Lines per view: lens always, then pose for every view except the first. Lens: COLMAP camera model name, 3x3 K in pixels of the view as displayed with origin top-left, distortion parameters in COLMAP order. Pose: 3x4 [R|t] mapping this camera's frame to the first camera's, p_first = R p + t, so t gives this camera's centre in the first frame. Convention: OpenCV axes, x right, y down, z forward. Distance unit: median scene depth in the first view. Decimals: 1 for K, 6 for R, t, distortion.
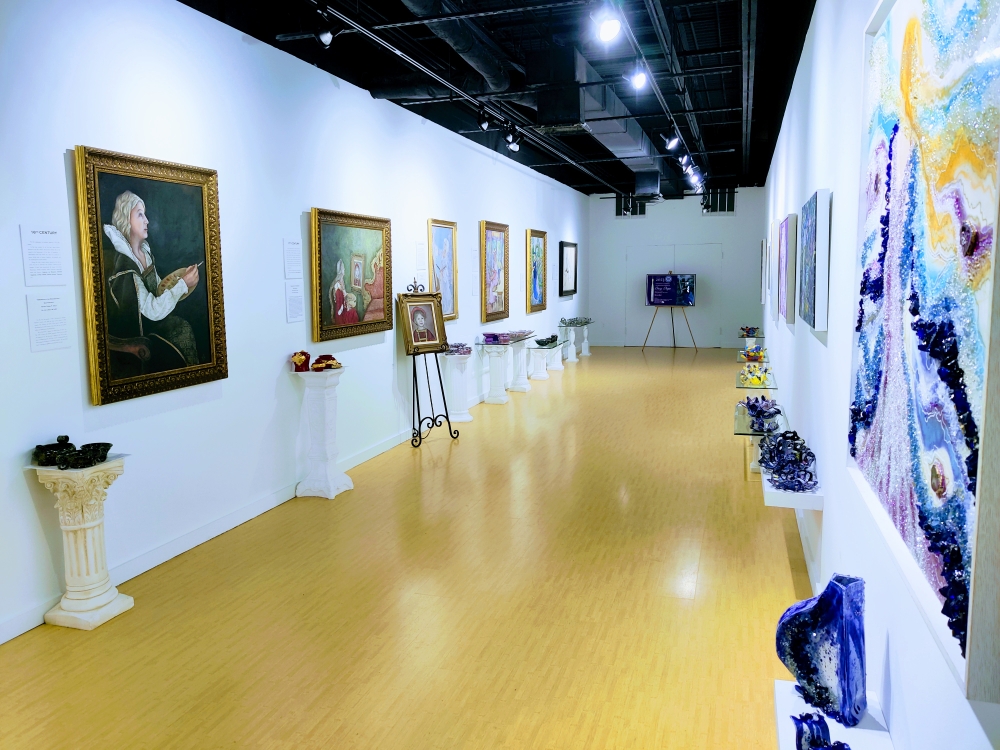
lens RADIAL K [[786.3, 0, 499.6], [0, 786.3, 372.1], [0, 0, 1]] dist [0.003403, -0.001379]
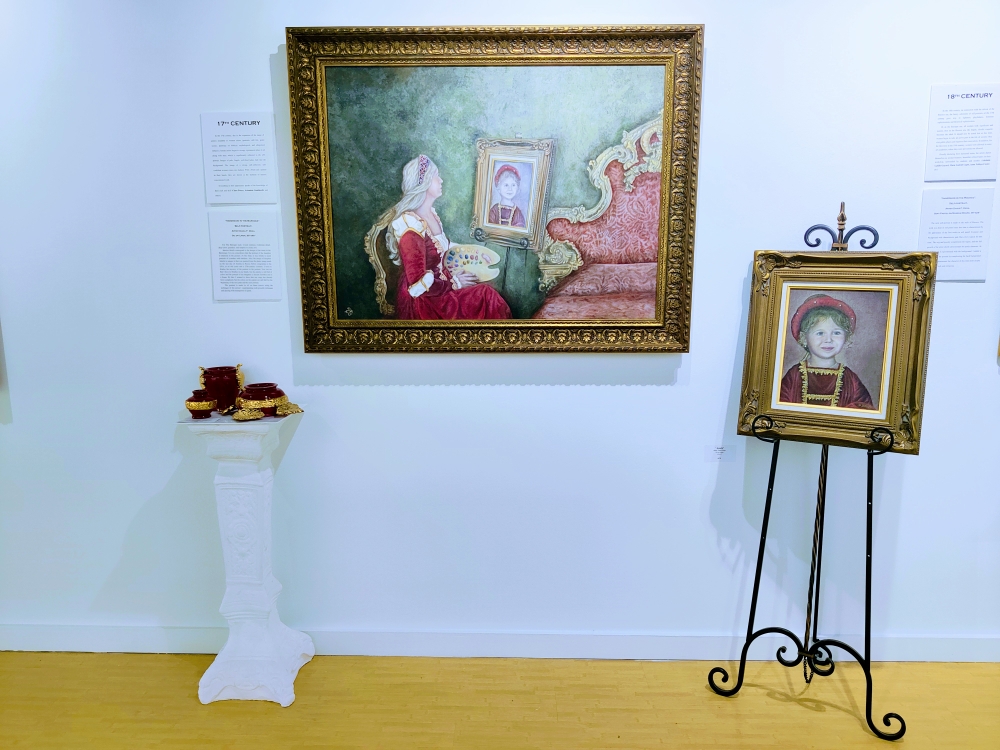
lens RADIAL K [[786.3, 0, 505.4], [0, 786.3, 385.4], [0, 0, 1]] dist [0.003403, -0.001379]
pose [[0.269471, 0.183865, -0.945293, 0.176286], [-0.120505, 0.980327, 0.156328, -0.083861], [0.955439, 0.071787, 0.286326, 0.807846]]
